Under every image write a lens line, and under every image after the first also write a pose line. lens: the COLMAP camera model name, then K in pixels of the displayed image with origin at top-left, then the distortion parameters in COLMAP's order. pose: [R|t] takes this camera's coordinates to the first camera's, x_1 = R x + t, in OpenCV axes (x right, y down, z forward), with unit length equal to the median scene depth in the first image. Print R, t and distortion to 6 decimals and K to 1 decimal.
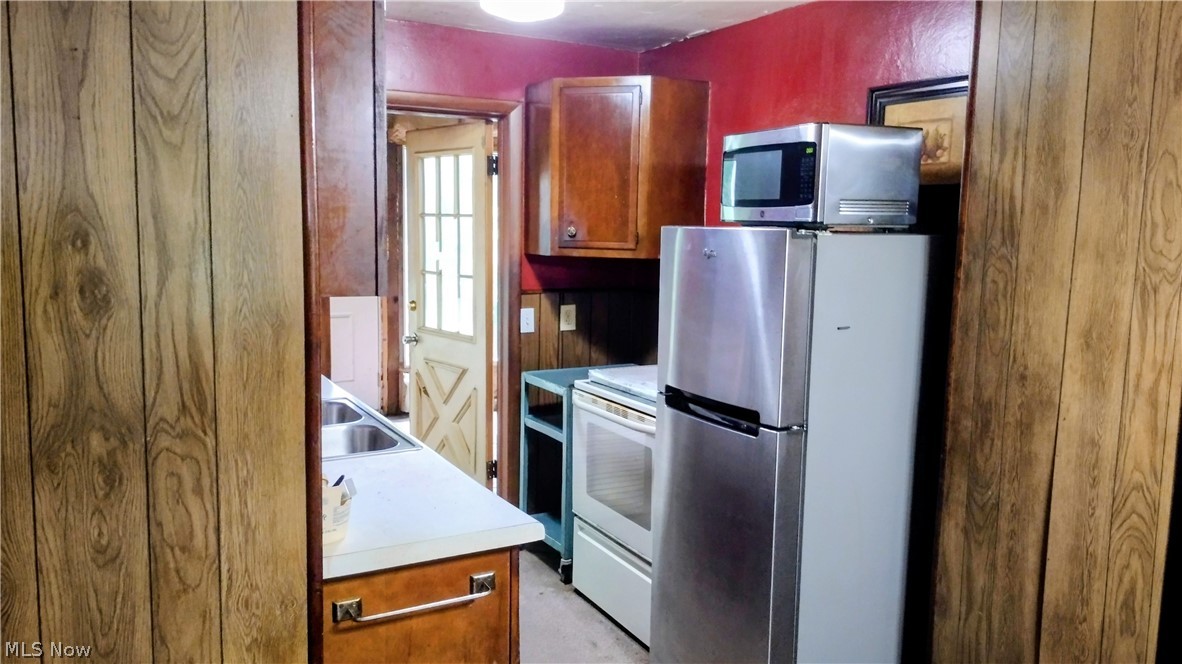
lens RADIAL K [[878.5, 0, 591.0], [0, 878.5, 332.0], [0, 0, 1]] dist [-0.000009, -0.000168]
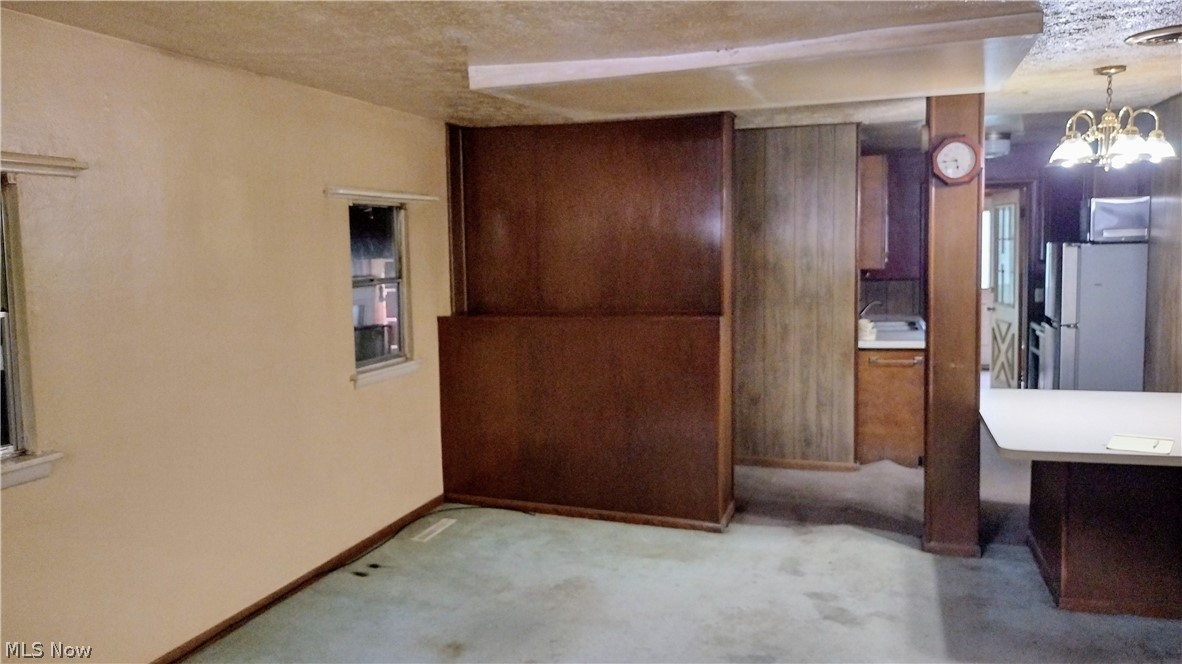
lens RADIAL K [[878.5, 0, 591.0], [0, 878.5, 332.0], [0, 0, 1]] dist [-0.000009, -0.000168]
pose [[0.668290, 0.029711, -0.743307, 1.934503], [-0.048289, 0.998827, -0.003491, 0.339863], [0.742332, 0.038226, 0.668941, -2.672502]]
